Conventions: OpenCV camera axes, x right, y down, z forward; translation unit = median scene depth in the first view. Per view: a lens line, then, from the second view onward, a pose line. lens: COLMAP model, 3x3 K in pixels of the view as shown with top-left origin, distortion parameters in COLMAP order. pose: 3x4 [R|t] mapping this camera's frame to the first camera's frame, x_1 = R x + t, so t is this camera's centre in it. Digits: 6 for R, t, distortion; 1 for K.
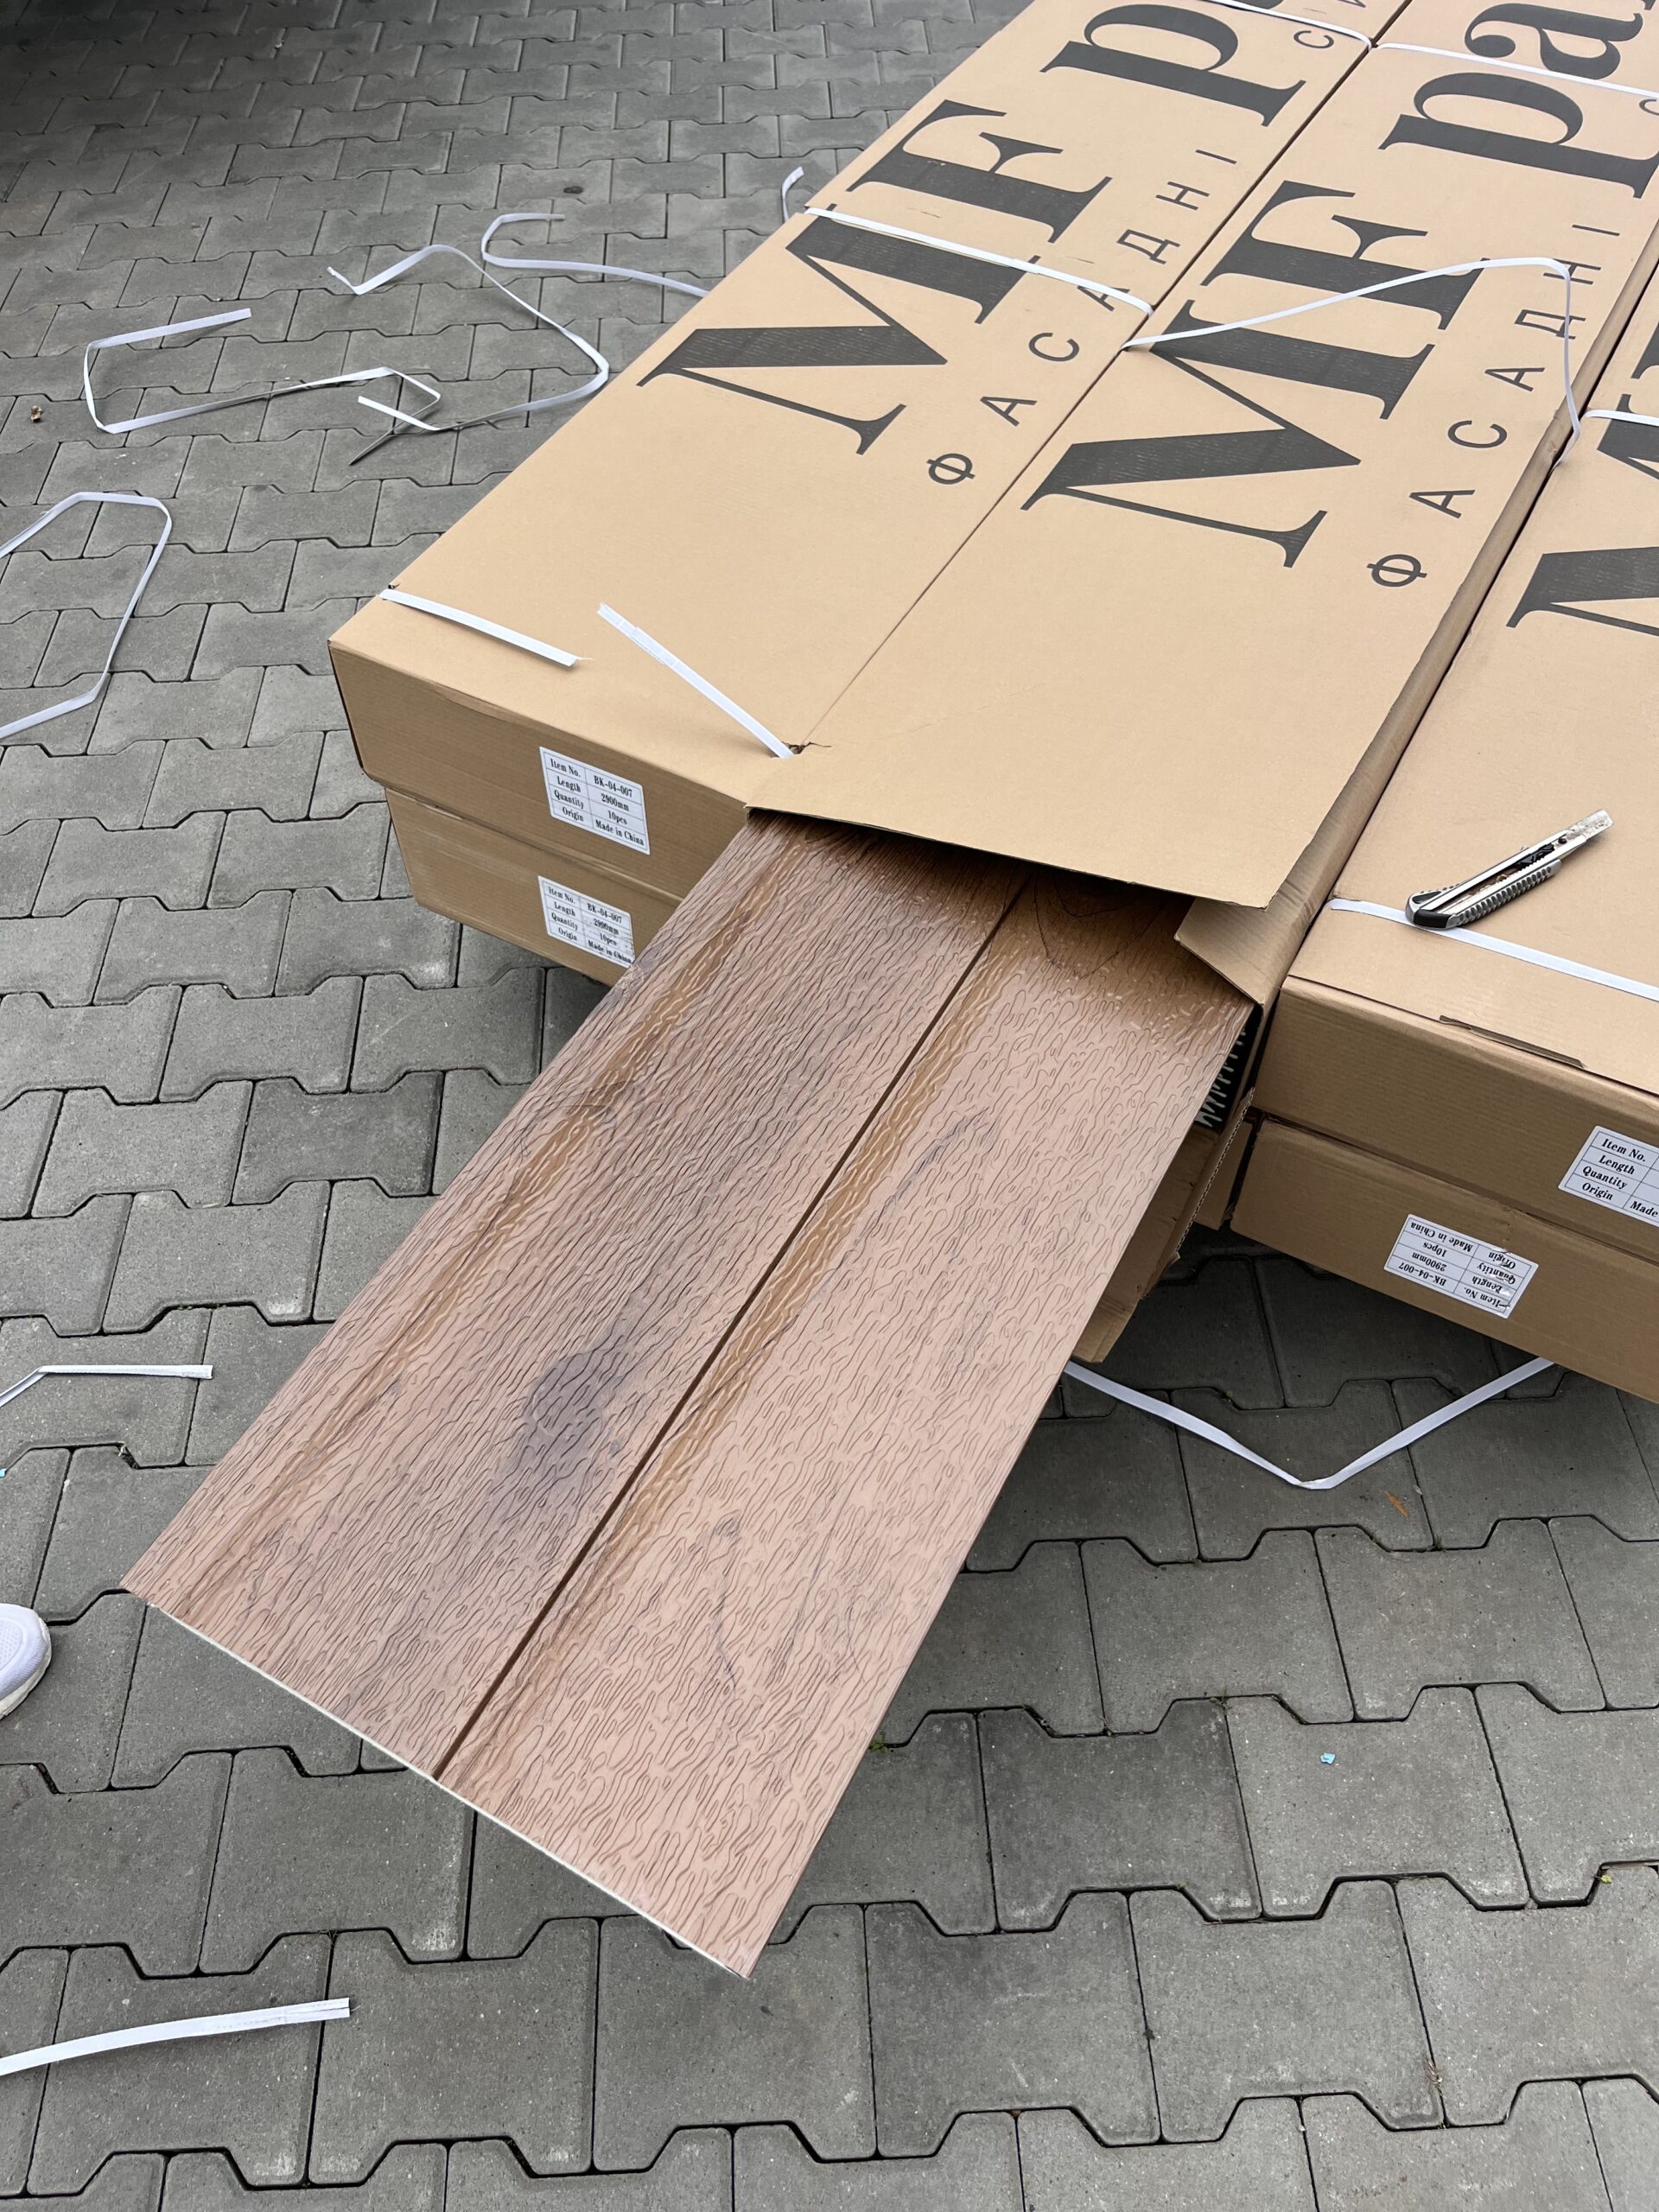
lens RADIAL K [[1687.1, 0, 818.7], [0, 1687.1, 1109.7], [0, 0, 1]] dist [0.032071, -0.047566]
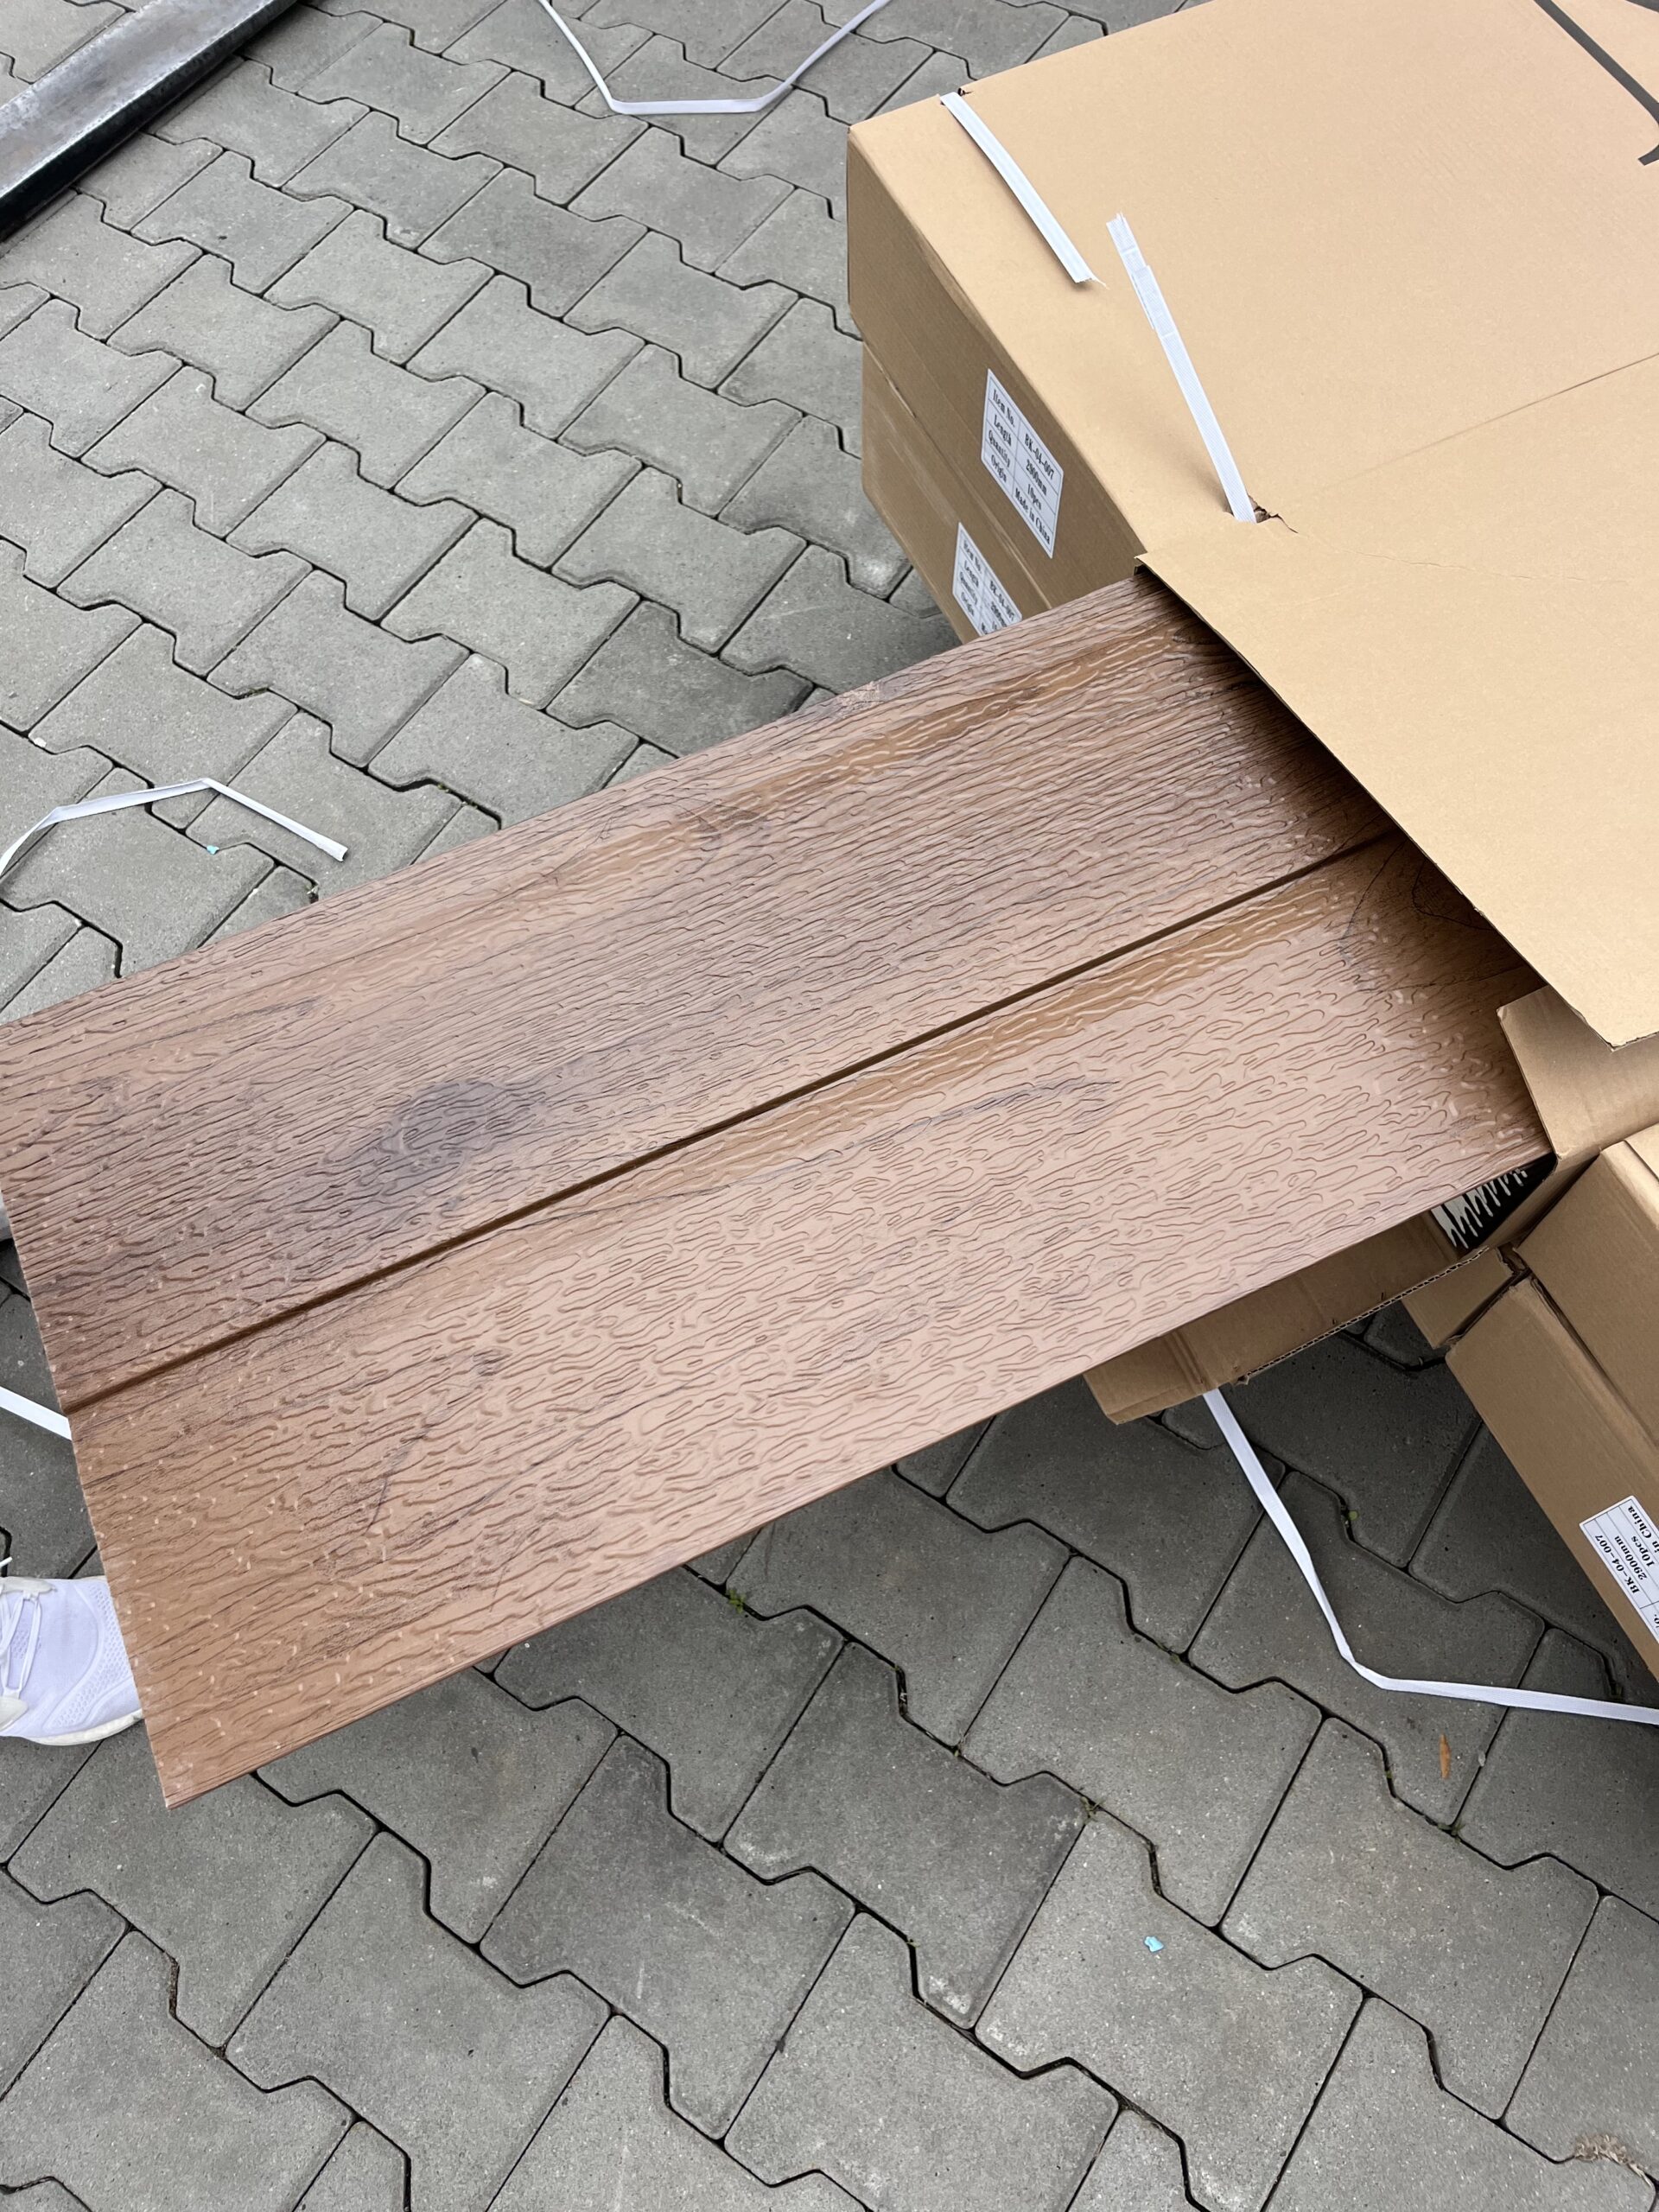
lens RADIAL K [[1687.1, 0, 834.4], [0, 1687.1, 1109.4], [0, 0, 1]] dist [0.032071, -0.047566]
pose [[0.808514, 0.529322, -0.257147, 0.168955], [-0.456770, 0.839984, 0.292894, -0.130373], [0.371034, -0.119352, 0.920917, 0.222755]]
